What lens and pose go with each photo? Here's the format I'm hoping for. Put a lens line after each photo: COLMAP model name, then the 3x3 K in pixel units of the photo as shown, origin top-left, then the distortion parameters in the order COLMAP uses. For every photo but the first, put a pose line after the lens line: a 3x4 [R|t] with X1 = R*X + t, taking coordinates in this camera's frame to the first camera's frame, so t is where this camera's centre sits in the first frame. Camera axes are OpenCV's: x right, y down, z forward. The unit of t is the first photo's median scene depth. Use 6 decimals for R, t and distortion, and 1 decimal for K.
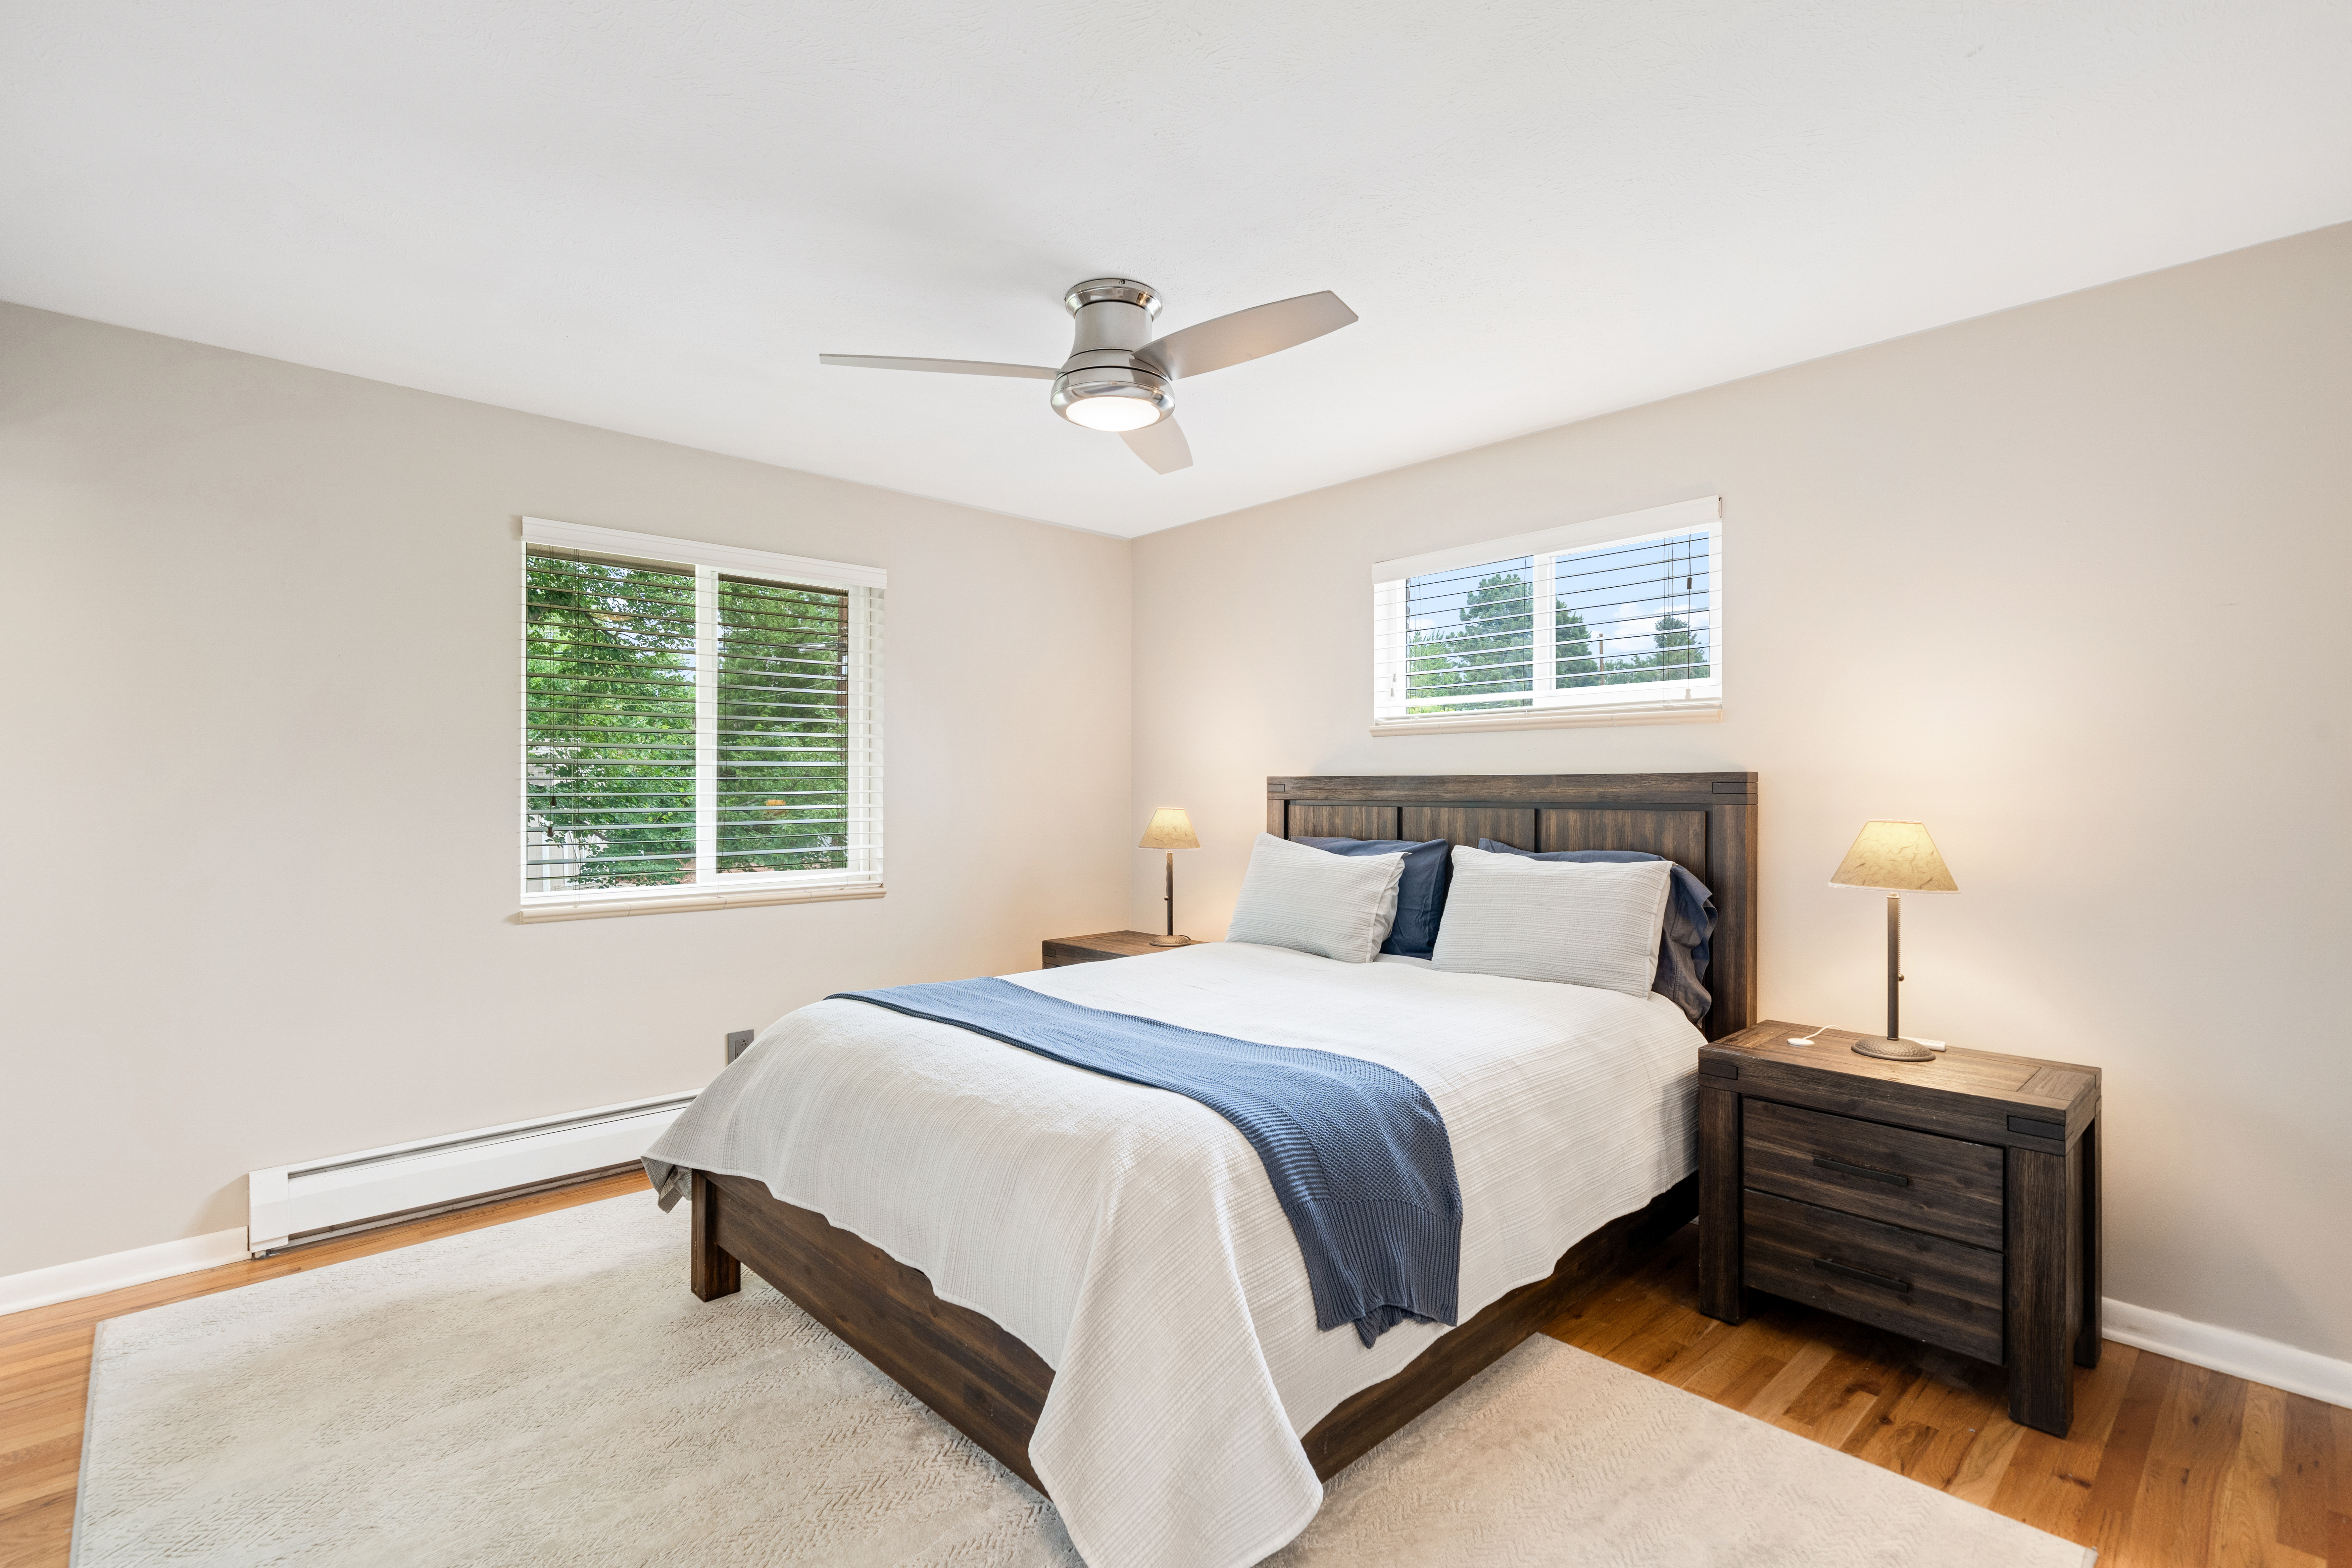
lens RADIAL K [[1104.3, 0, 1169.1], [0, 1104.3, 785.4], [0, 0, 1]] dist [0.002233, -0.000280]
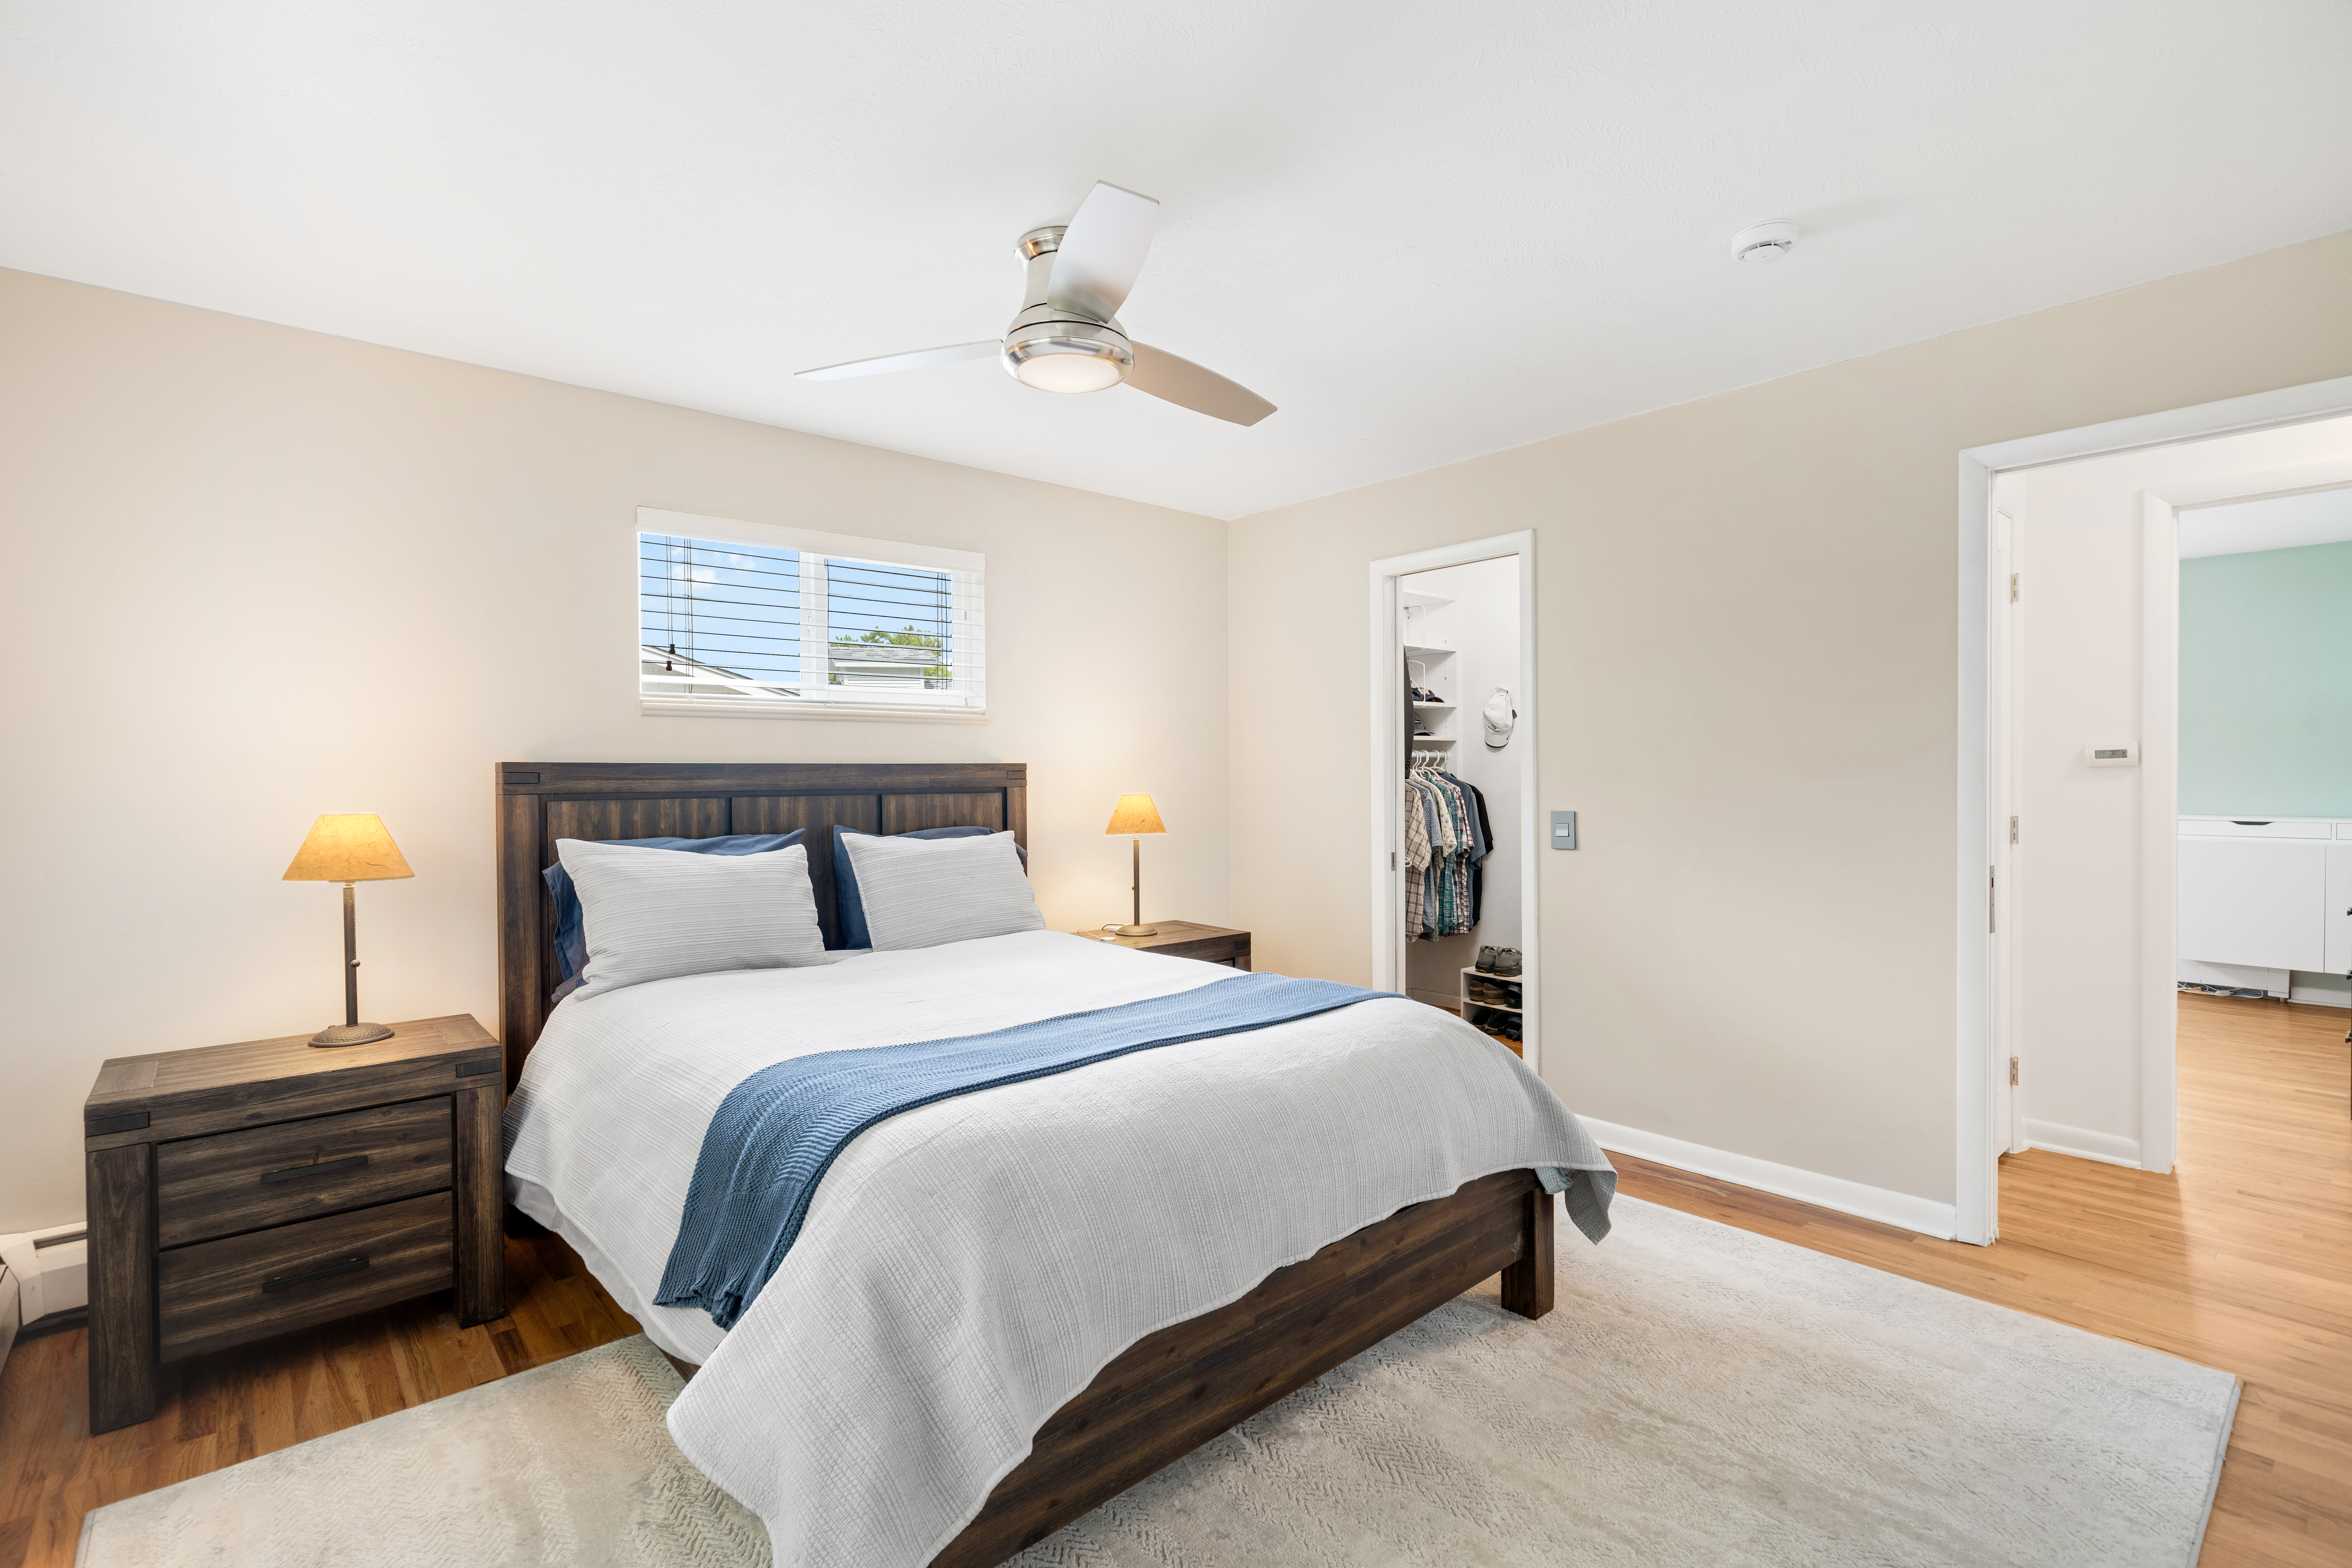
lens RADIAL K [[1104.3, 0, 1169.1], [0, 1104.3, 785.4], [0, 0, 1]] dist [0.002233, -0.000280]
pose [[0.052655, -0.024085, 0.998322, -0.741390], [-0.002176, 0.999704, 0.024233, -0.015265], [-0.998610, -0.003448, 0.052587, 0.639812]]
